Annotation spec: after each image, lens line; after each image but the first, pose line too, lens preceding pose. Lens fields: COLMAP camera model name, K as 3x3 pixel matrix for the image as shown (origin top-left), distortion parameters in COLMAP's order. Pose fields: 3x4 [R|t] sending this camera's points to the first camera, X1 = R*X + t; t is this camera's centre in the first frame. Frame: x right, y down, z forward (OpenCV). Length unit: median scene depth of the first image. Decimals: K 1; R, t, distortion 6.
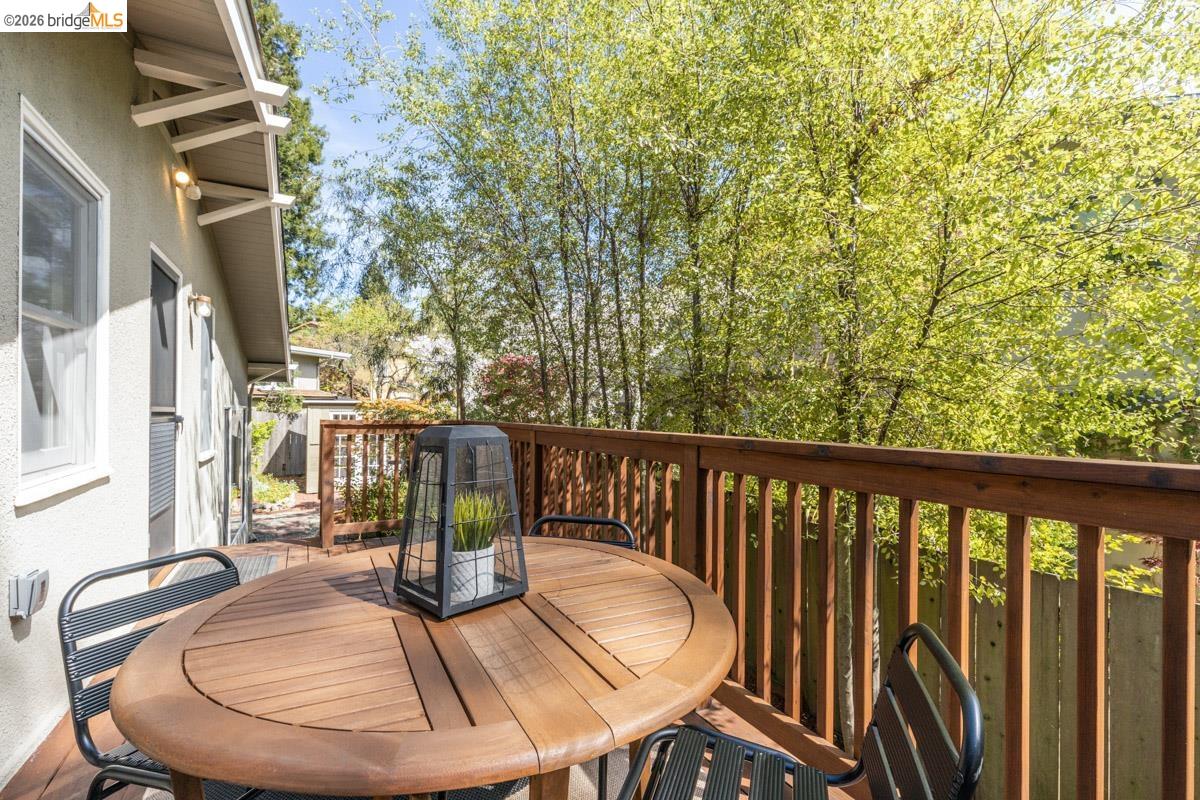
lens RADIAL K [[536.2, 0, 605.5], [0, 536.2, 404.6], [0, 0, 1]] dist [0.002101, -0.000804]
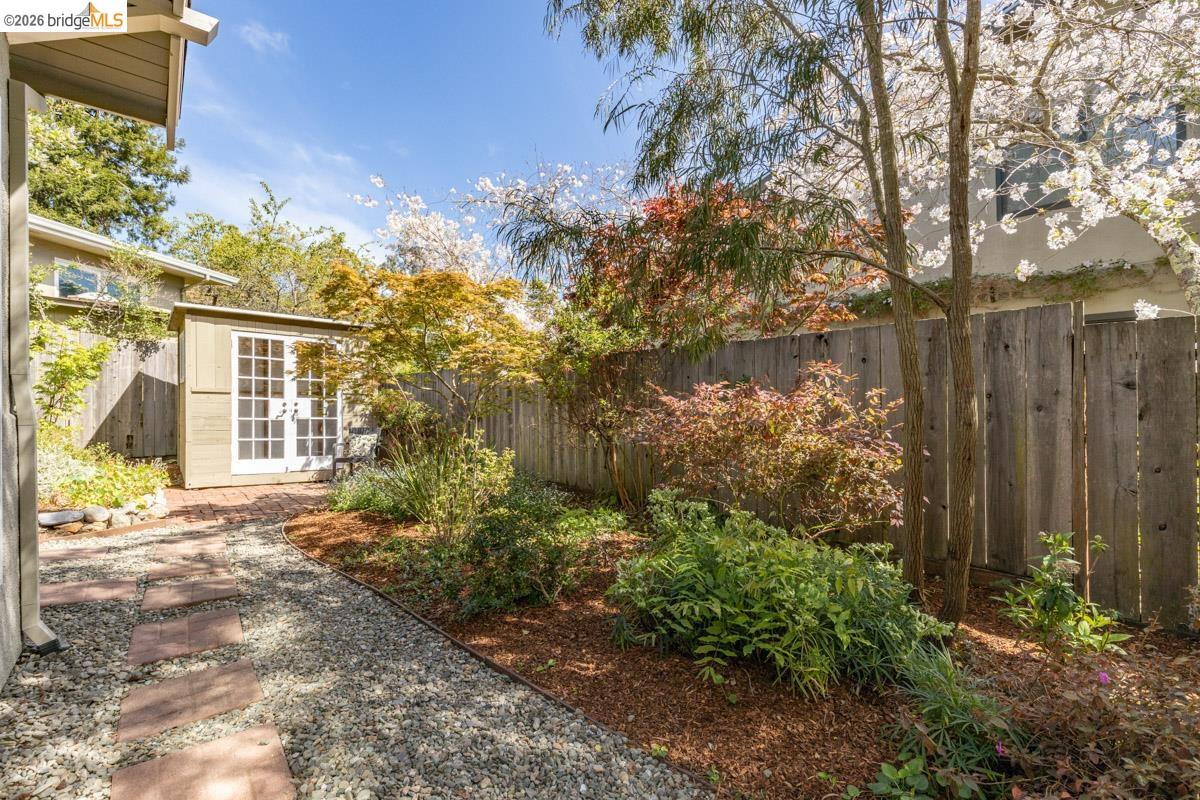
lens RADIAL K [[536.2, 0, 598.2], [0, 536.2, 412.6], [0, 0, 1]] dist [0.002101, -0.000804]
pose [[0.979307, 0.010102, 0.202126, -0.329055], [-0.012233, 0.999882, 0.009293, 0.098982], [-0.202008, -0.011574, 0.979315, 0.506409]]
